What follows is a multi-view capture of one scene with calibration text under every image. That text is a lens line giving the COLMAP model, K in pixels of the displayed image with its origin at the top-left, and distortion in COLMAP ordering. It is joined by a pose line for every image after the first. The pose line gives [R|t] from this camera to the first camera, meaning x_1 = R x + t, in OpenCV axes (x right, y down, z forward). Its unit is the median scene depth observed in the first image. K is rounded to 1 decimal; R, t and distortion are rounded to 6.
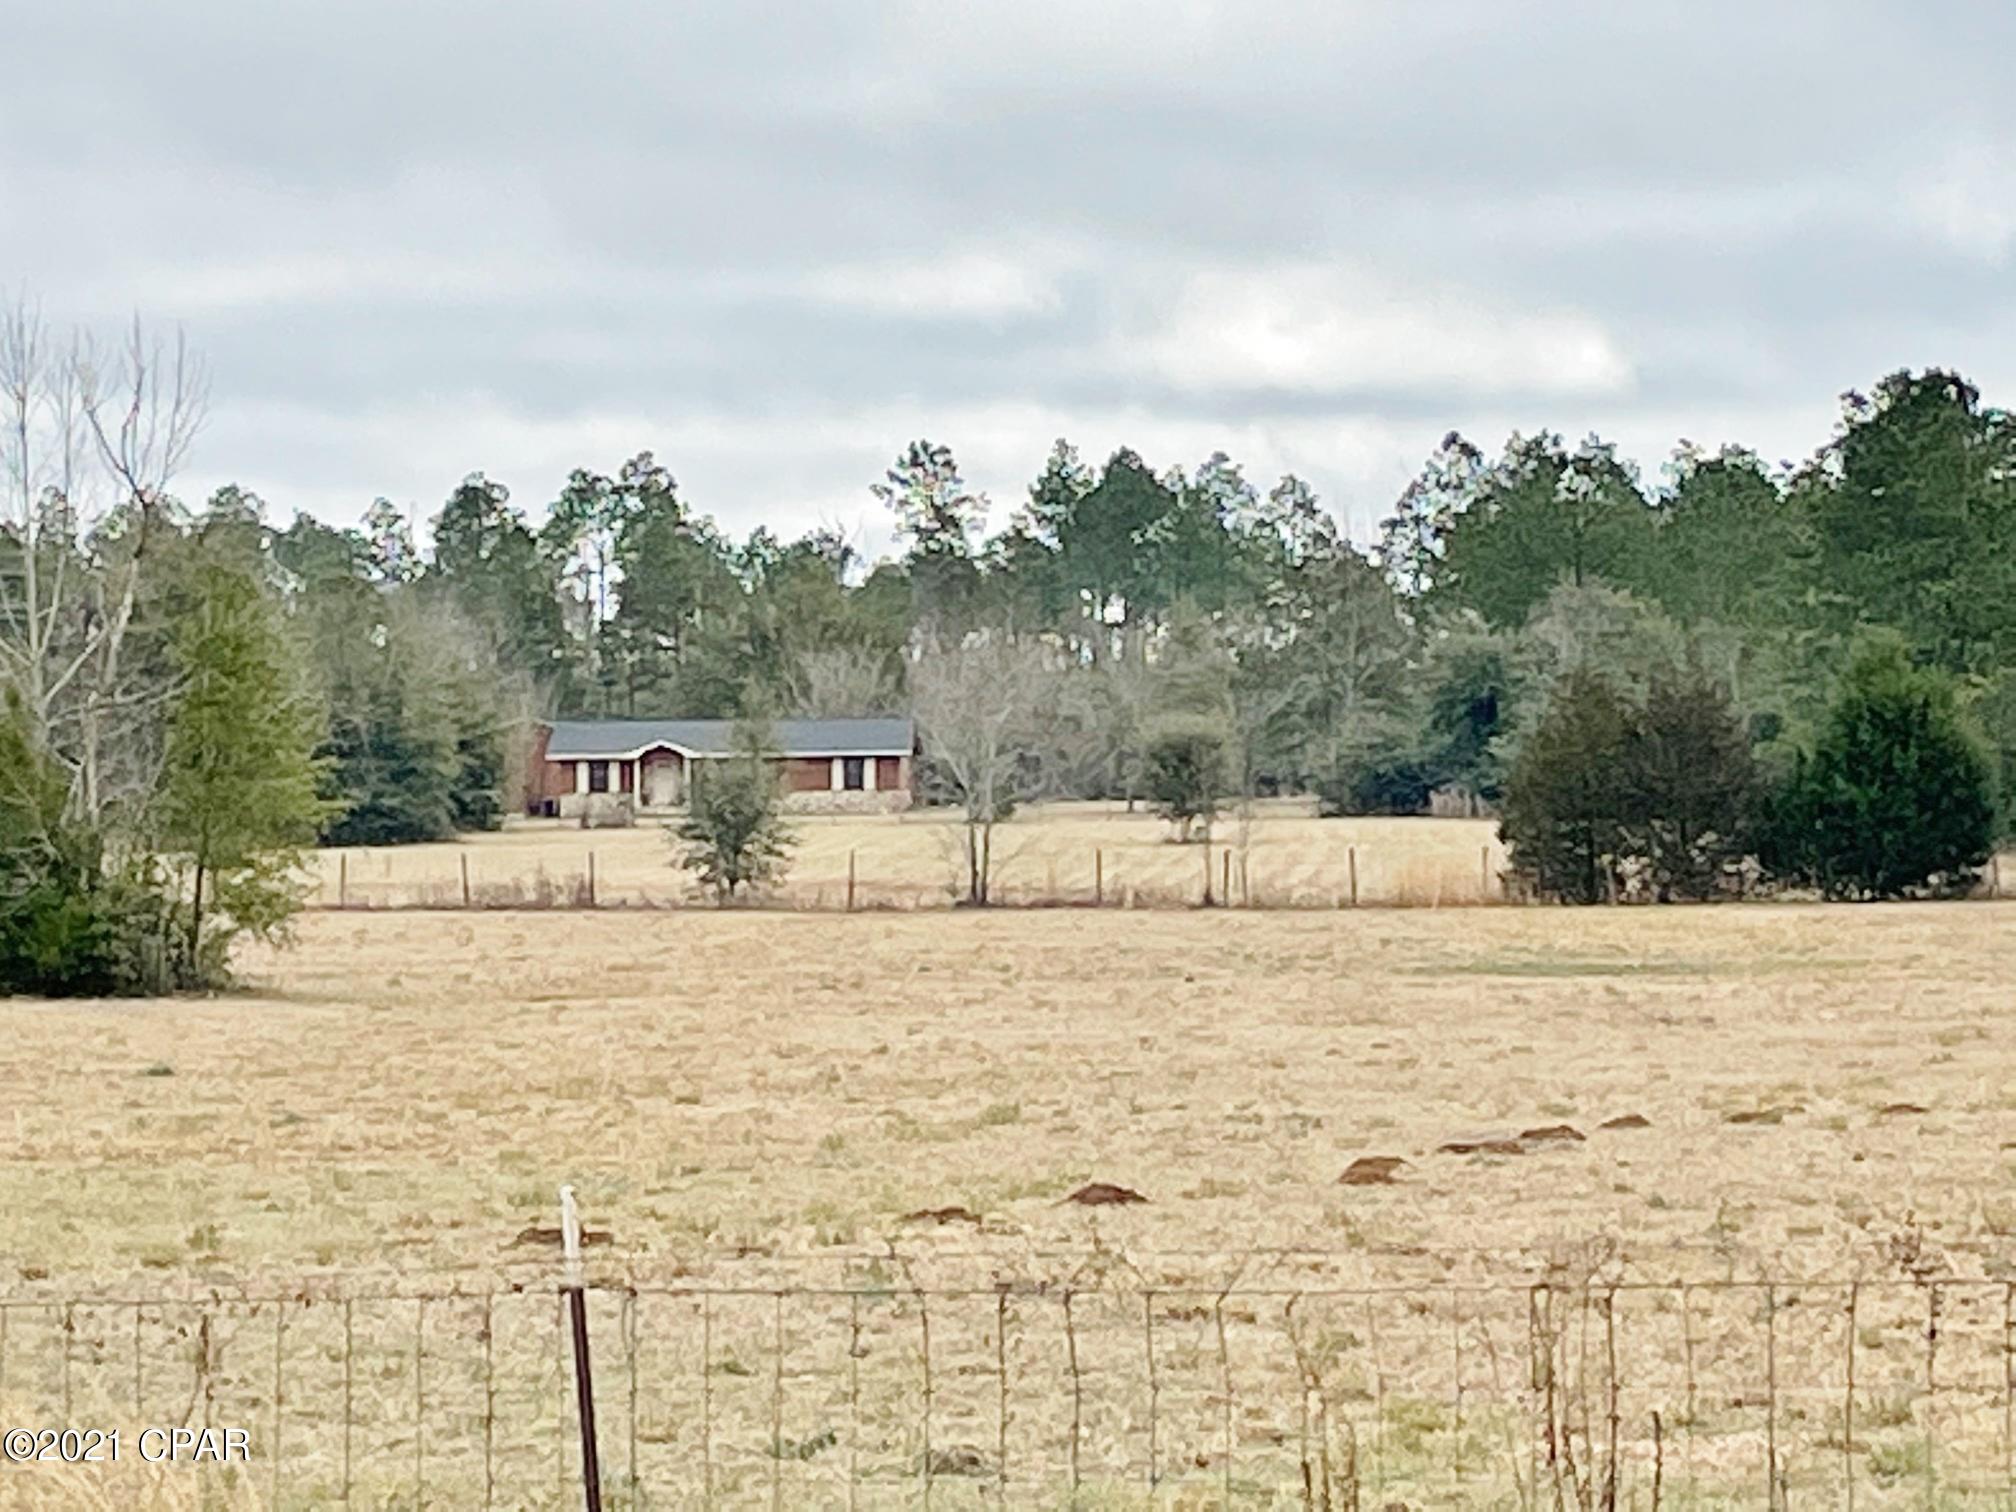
lens RADIAL K [[7730.0, 0, 1010.1], [0, 7730.0, 755.4], [0, 0, 1]] dist [-0.296782, 0.000000]
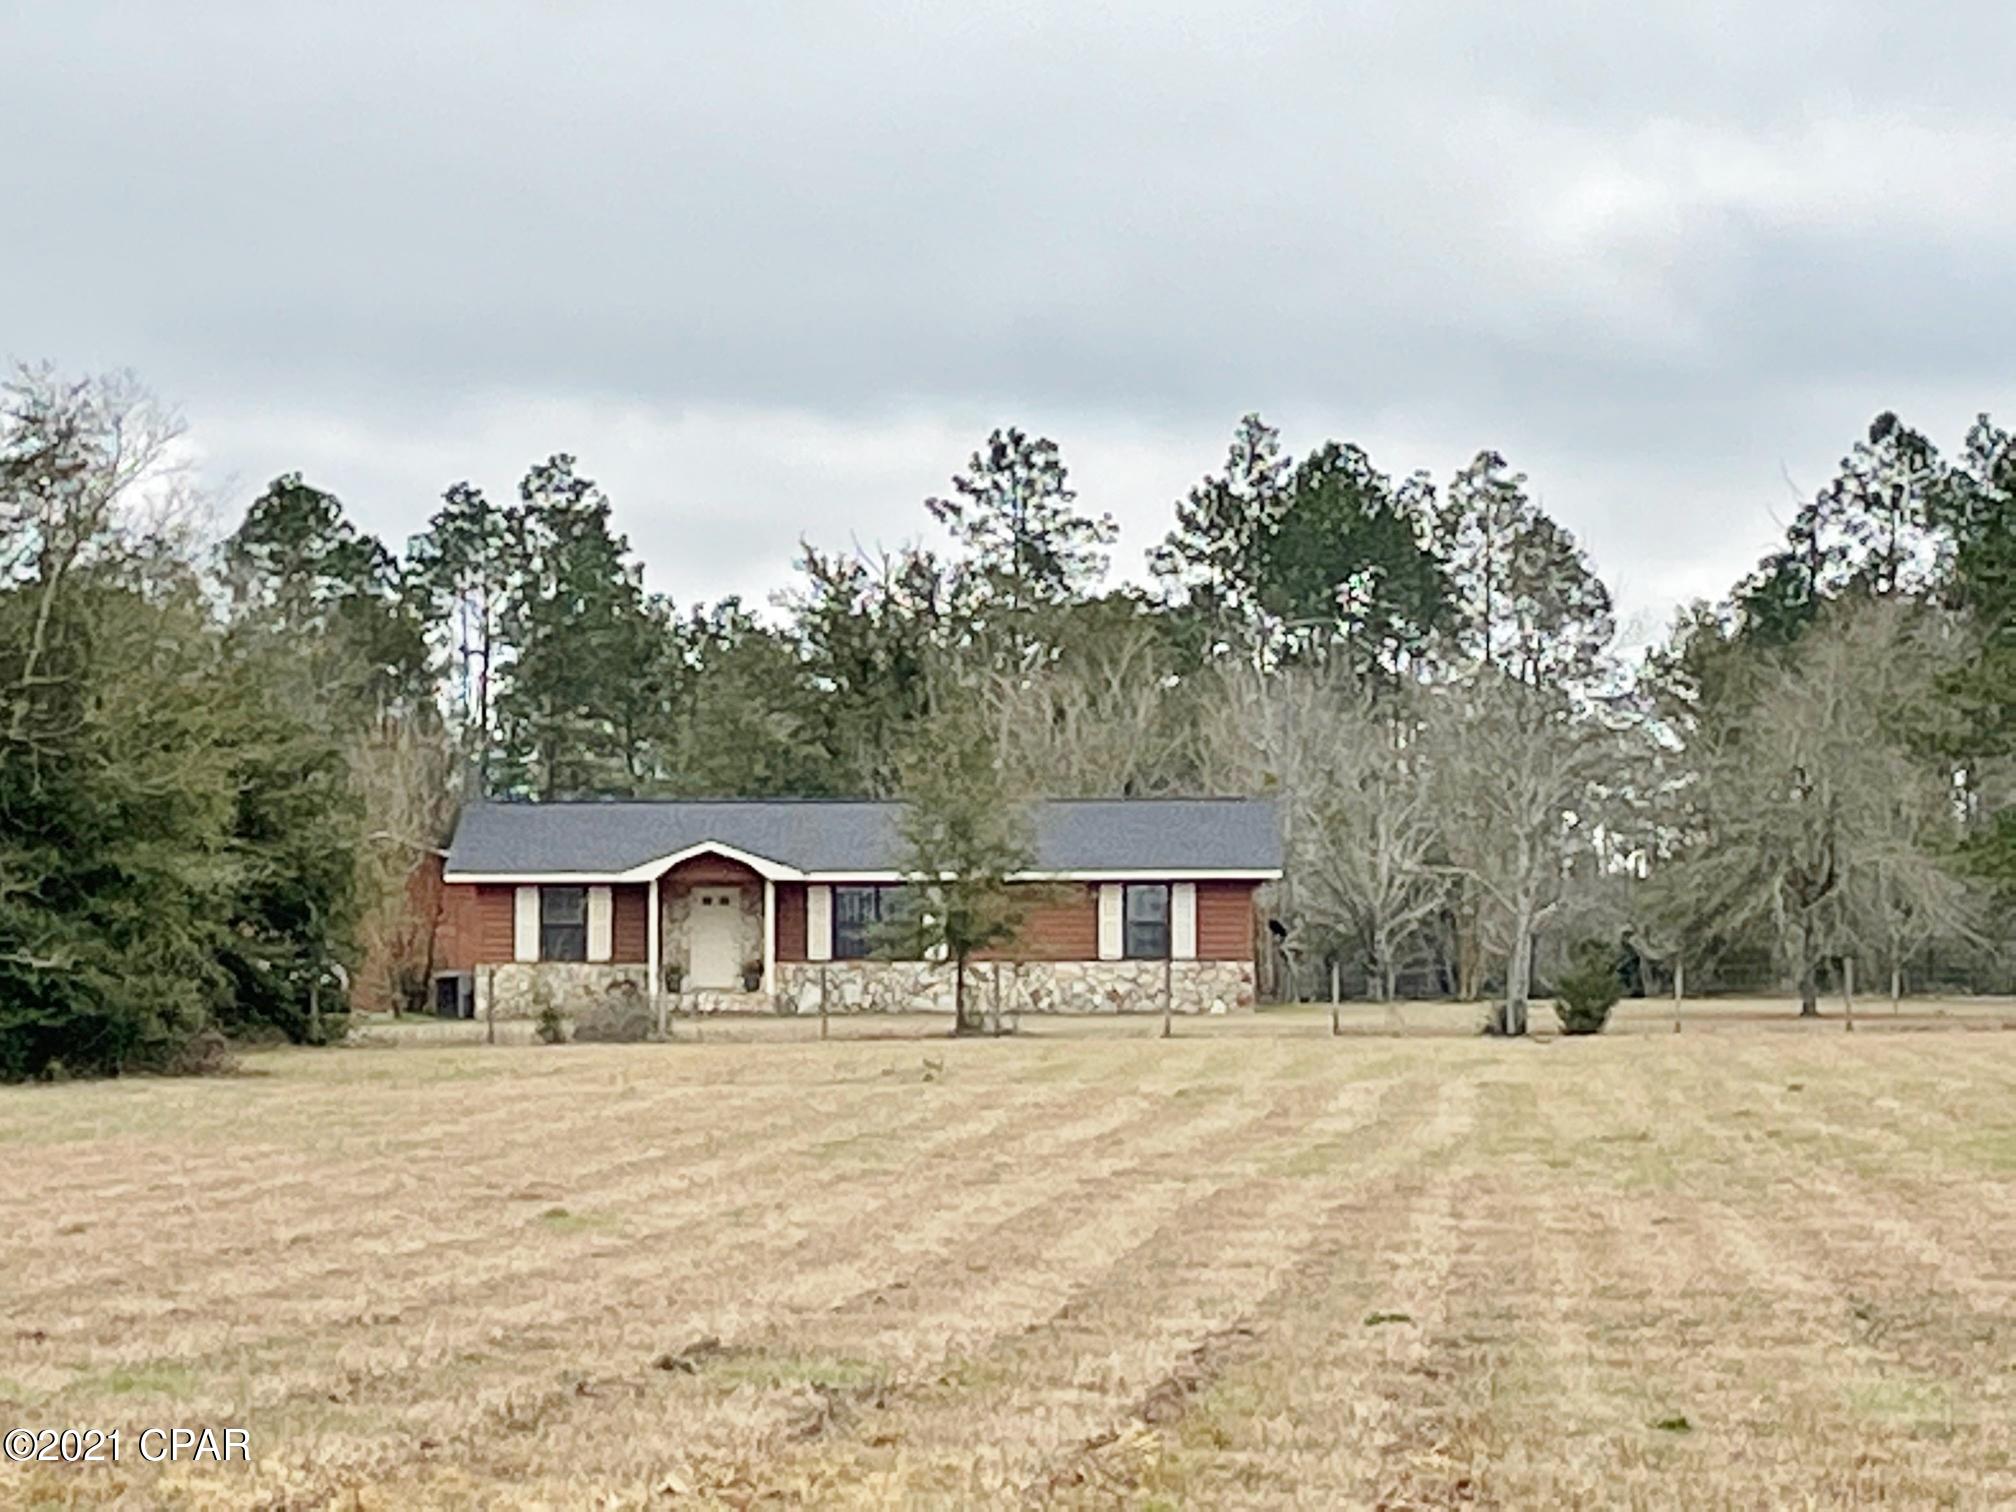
lens RADIAL K [[7730.0, 0, 1009.2], [0, 7730.0, 754.6], [0, 0, 1]] dist [-0.296782, 0.000000]
pose [[0.999677, 0.010540, 0.023115, -0.025781], [-0.009862, 0.999524, -0.029239, 0.003879], [-0.023412, 0.029002, 0.999305, 0.378538]]
